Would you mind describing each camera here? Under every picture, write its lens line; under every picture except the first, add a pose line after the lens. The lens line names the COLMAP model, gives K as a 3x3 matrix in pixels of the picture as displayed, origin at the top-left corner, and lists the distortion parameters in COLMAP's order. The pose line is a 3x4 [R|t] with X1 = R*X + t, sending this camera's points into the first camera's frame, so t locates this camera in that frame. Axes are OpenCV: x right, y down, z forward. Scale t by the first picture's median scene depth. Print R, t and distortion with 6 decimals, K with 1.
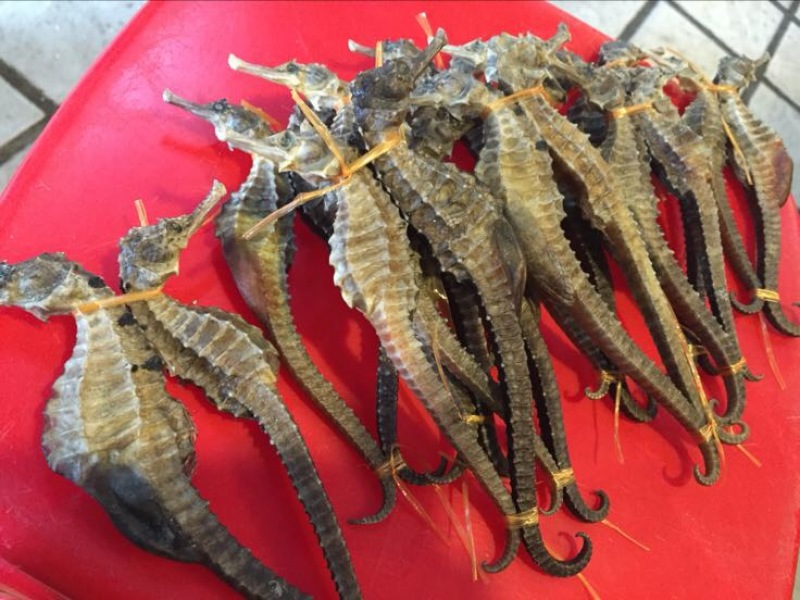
lens RADIAL K [[666.0, 0, 400.0], [0, 666.0, 300.0], [0, 0, 1]] dist [0.079383, -0.144119]
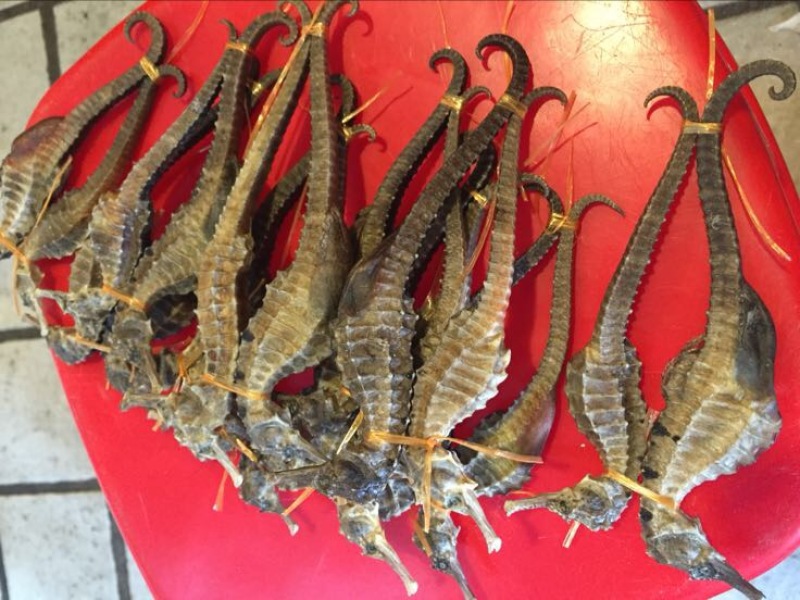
lens RADIAL K [[666.0, 0, 400.0], [0, 666.0, 300.0], [0, 0, 1]] dist [0.079383, -0.144119]
pose [[-0.711924, -0.690384, -0.128583, 0.235798], [0.678593, -0.723436, 0.127092, -0.176747], [-0.180763, 0.003225, 0.983521, -0.063175]]
